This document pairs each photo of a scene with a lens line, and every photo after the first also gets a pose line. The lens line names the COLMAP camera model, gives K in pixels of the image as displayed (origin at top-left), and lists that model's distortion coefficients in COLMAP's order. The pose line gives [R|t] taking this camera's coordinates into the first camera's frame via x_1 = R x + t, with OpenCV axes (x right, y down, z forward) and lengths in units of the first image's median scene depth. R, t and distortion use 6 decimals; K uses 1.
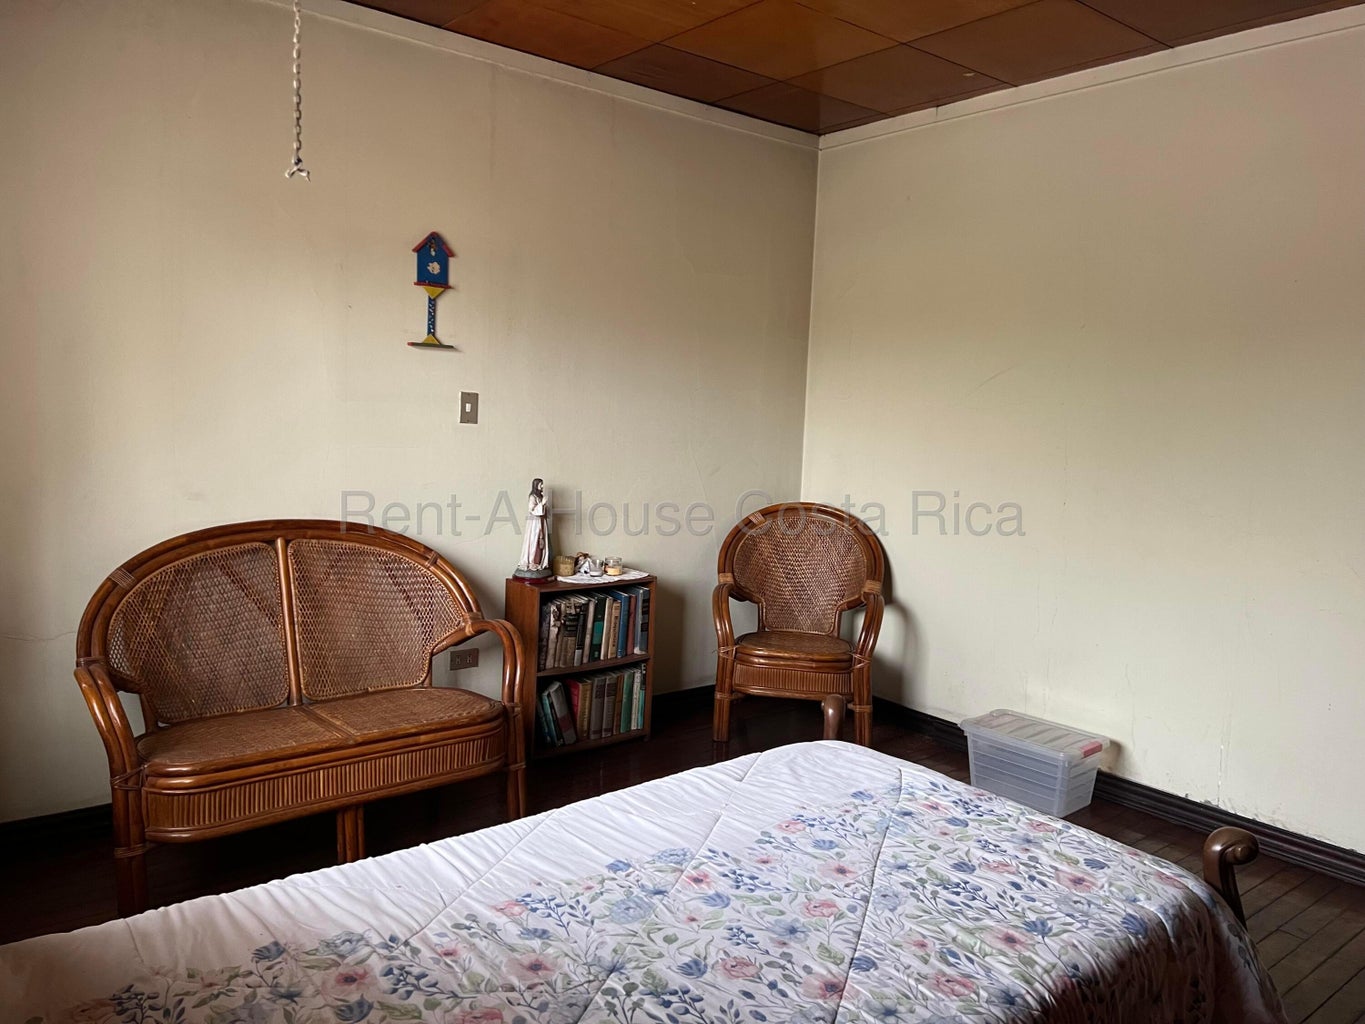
lens RADIAL K [[1043.3, 0, 684.9], [0, 1043.3, 510.4], [0, 0, 1]] dist [0.011945, -0.009186]
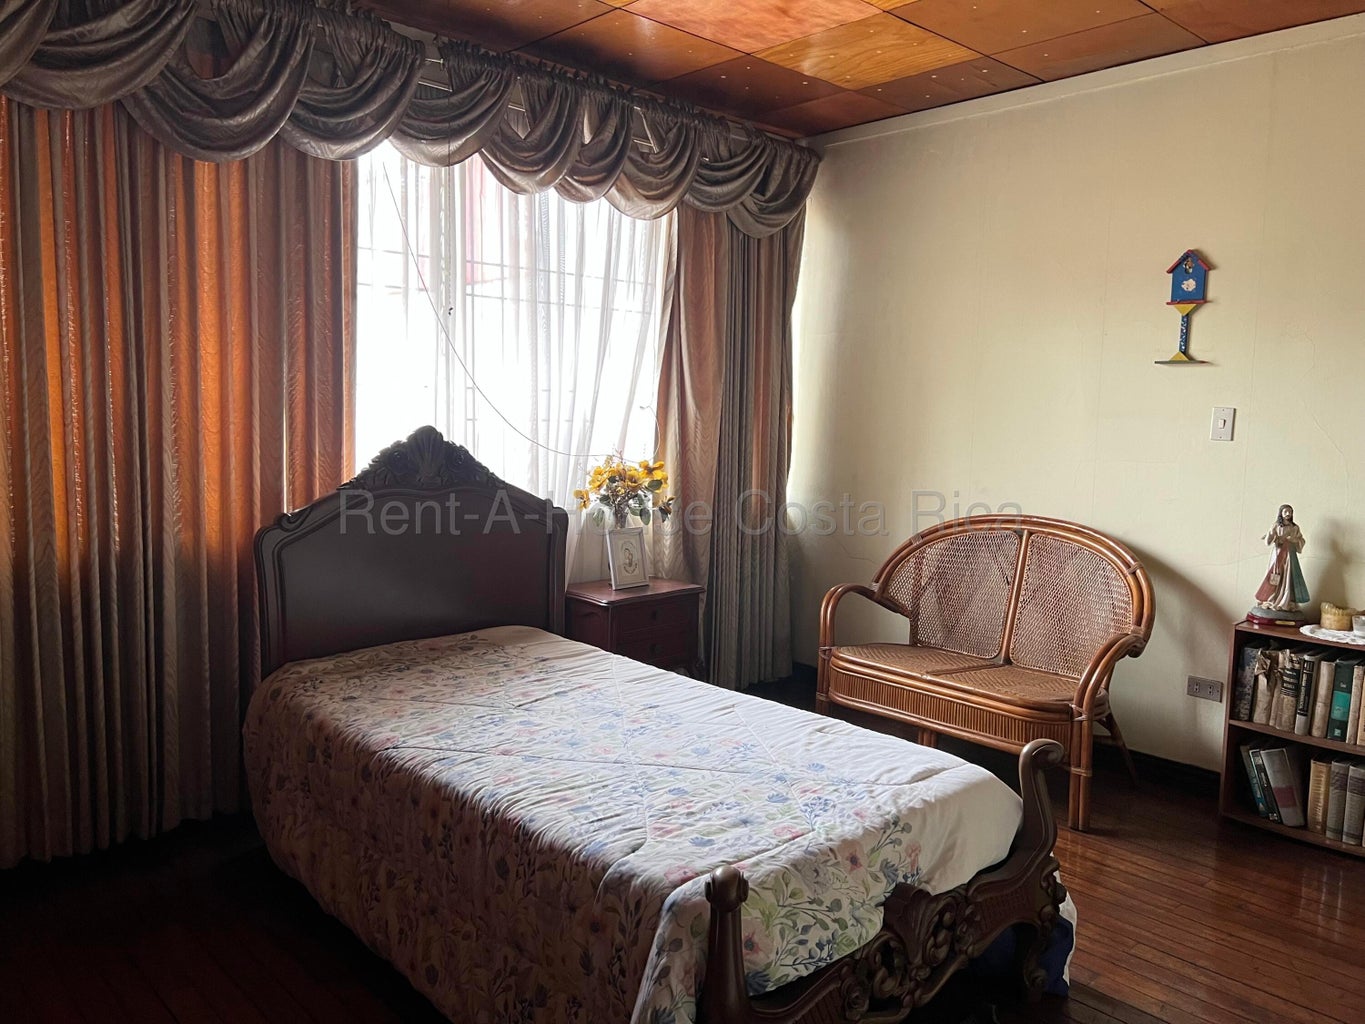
lens RADIAL K [[1043.3, 0, 685.1], [0, 1043.3, 511.2], [0, 0, 1]] dist [0.011945, -0.009186]
pose [[0.054504, 0.064822, -0.996407, 0.755050], [-0.121603, 0.990894, 0.057812, -0.016617], [0.991081, 0.118015, 0.061890, 0.490473]]
